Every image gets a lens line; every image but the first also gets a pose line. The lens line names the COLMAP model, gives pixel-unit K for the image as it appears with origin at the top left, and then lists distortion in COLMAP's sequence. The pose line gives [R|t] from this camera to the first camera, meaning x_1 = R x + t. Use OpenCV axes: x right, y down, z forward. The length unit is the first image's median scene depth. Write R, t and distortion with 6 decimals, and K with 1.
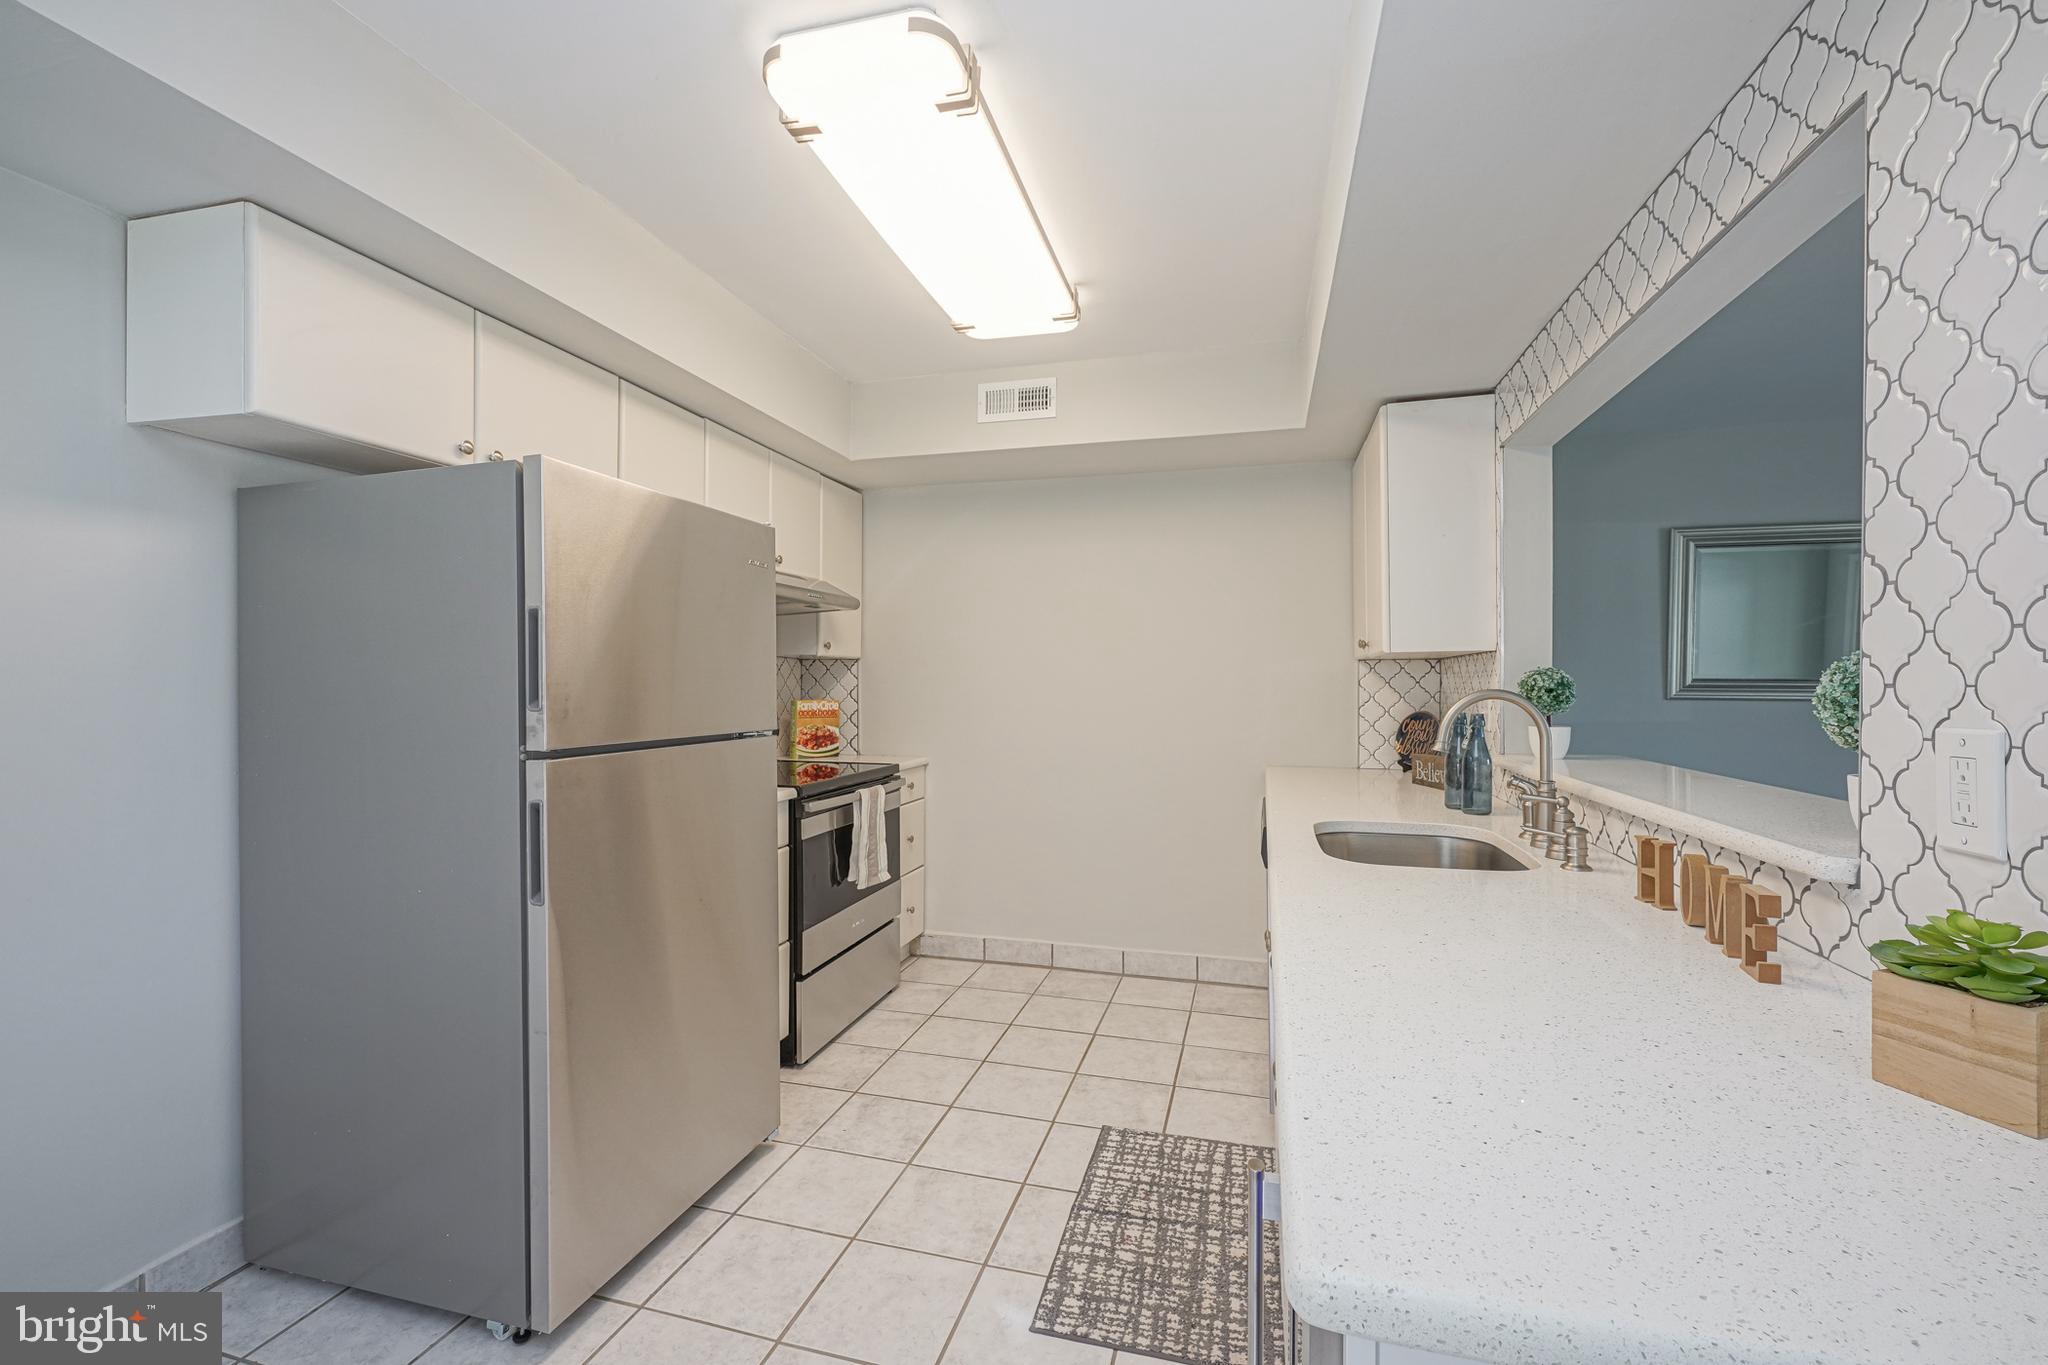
lens RADIAL K [[908.9, 0, 1020.8], [0, 908.9, 686.2], [0, 0, 1]] dist [-0.000343, -0.000238]
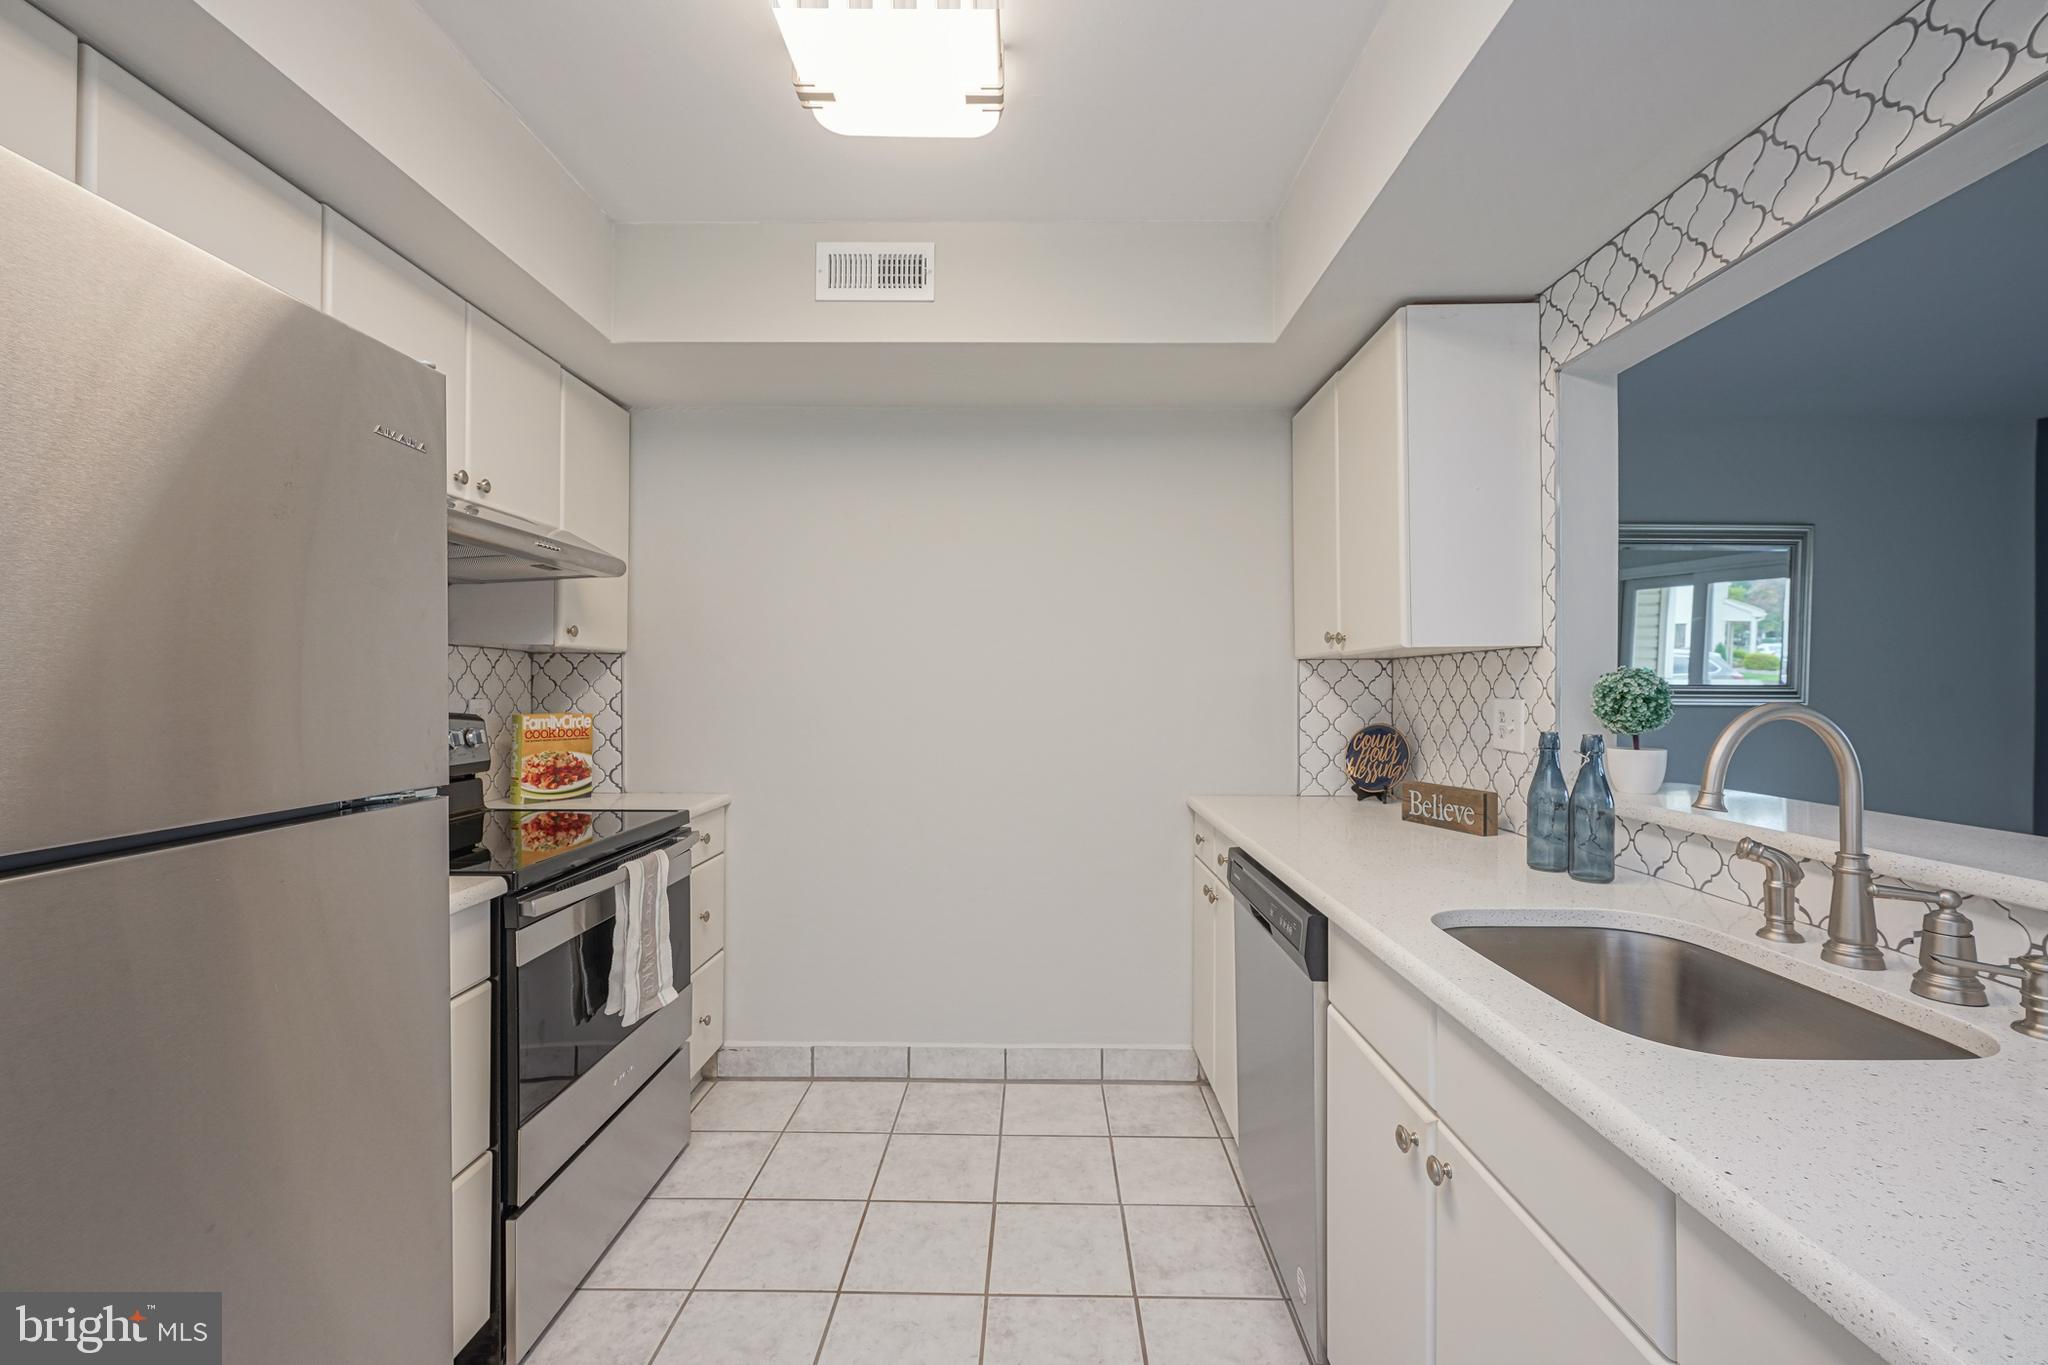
lens RADIAL K [[908.9, 0, 1020.8], [0, 908.9, 686.2], [0, 0, 1]] dist [-0.000343, -0.000238]
pose [[0.971776, 0.001013, 0.235901, -0.059301], [-0.000097, 0.999992, -0.003894, -0.002741], [-0.235904, 0.003761, 0.971769, 0.319352]]
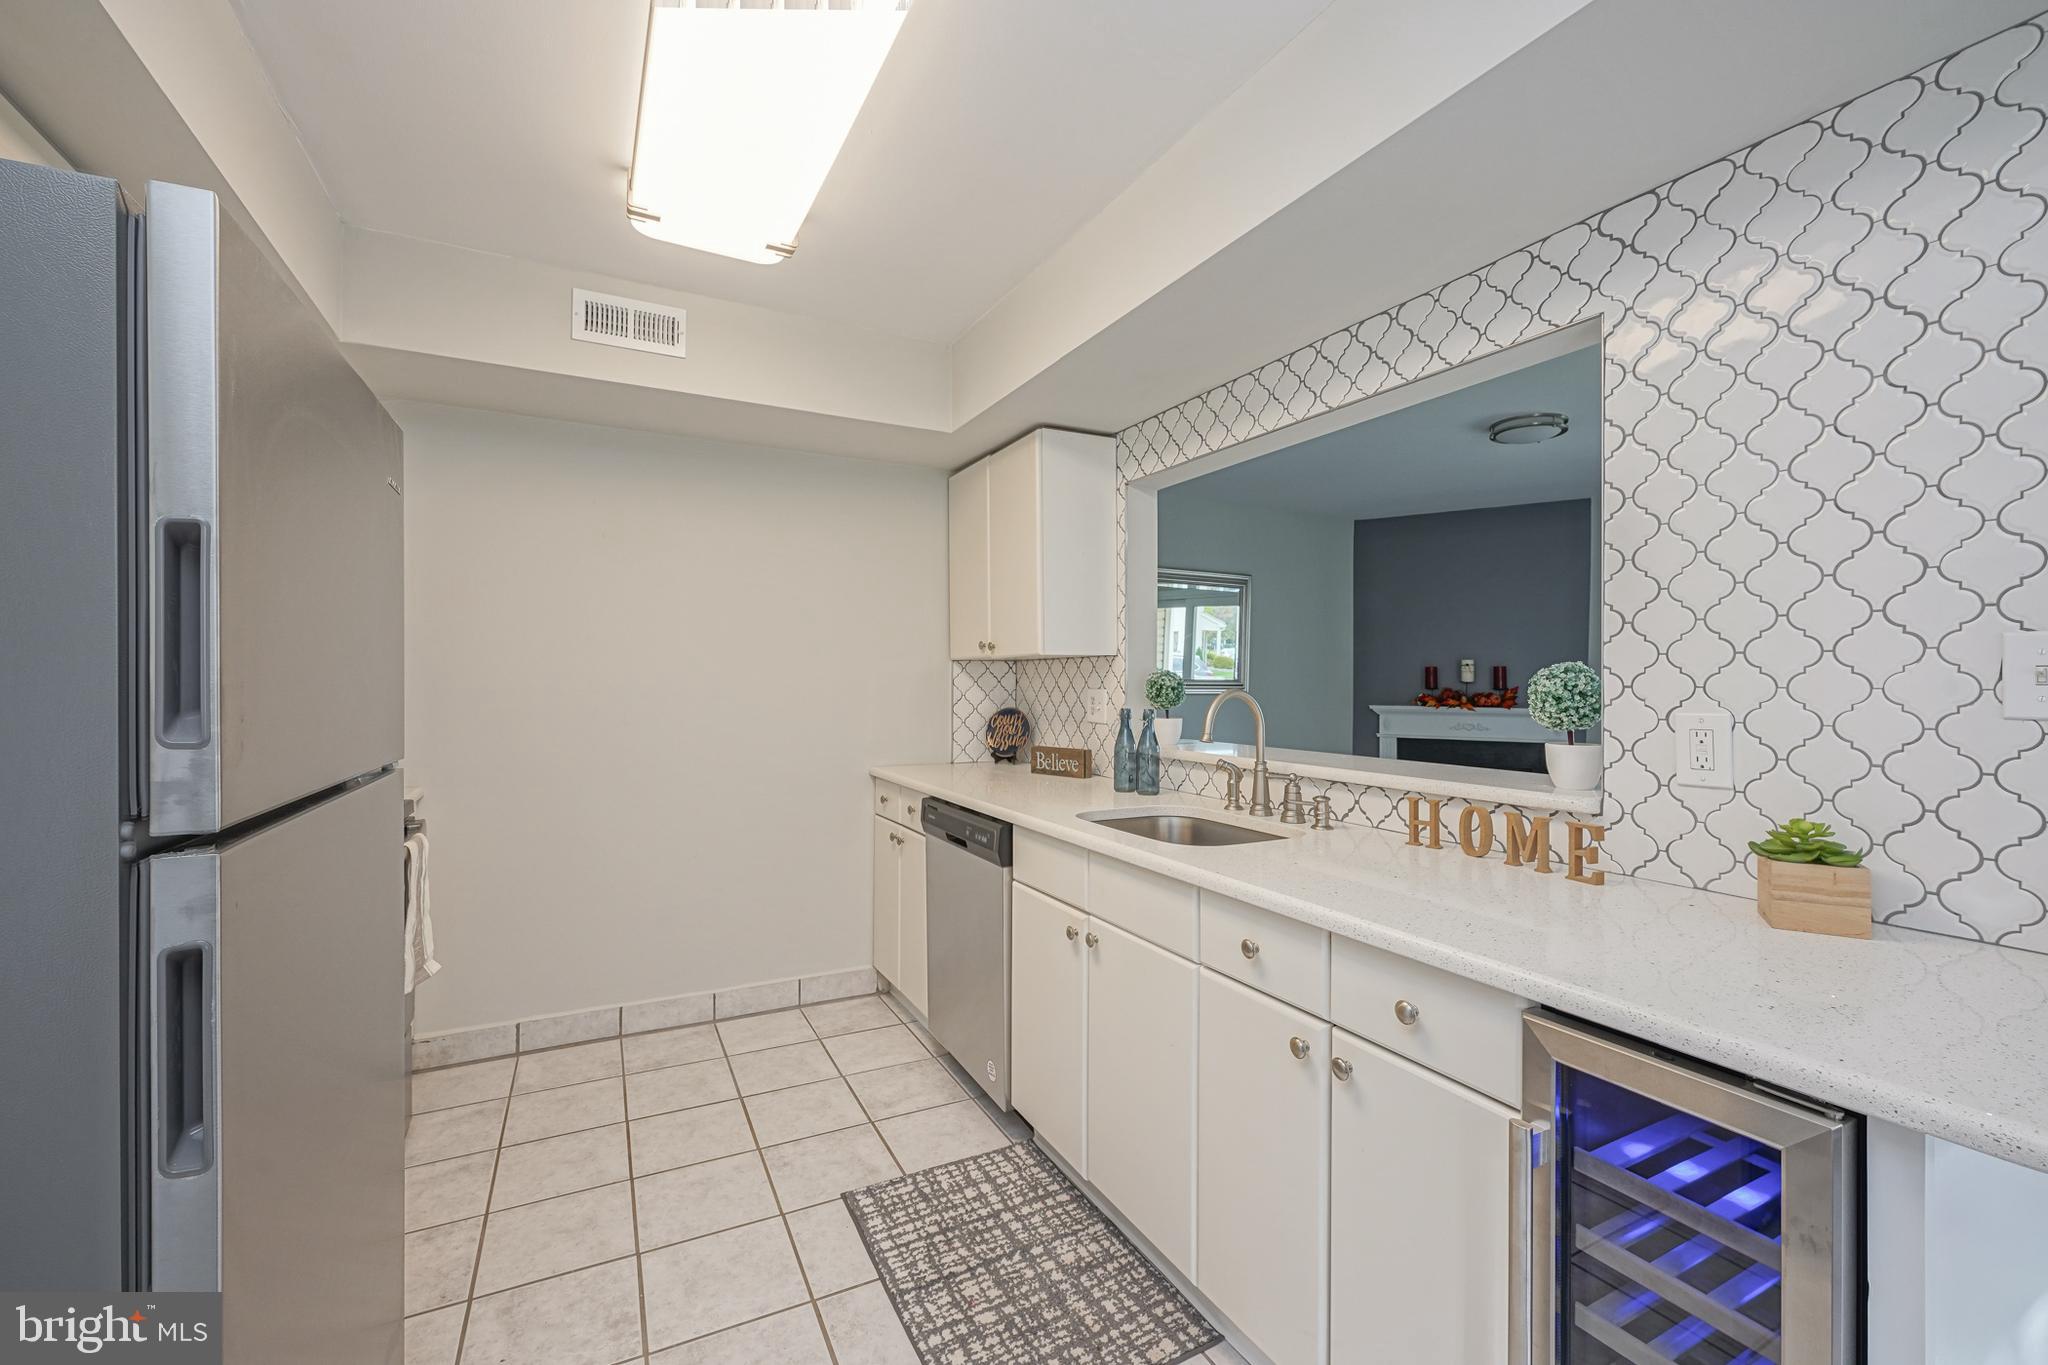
lens RADIAL K [[876.2, 0, 1101.9], [0, 876.2, 673.6], [0, 0, 1]] dist [0.001387, -0.000147]
pose [[0.708762, 0.007663, 0.705406, -0.251180], [0.000411, 0.999936, -0.011275, -0.002145], [-0.705447, 0.008281, 0.708714, 0.175803]]
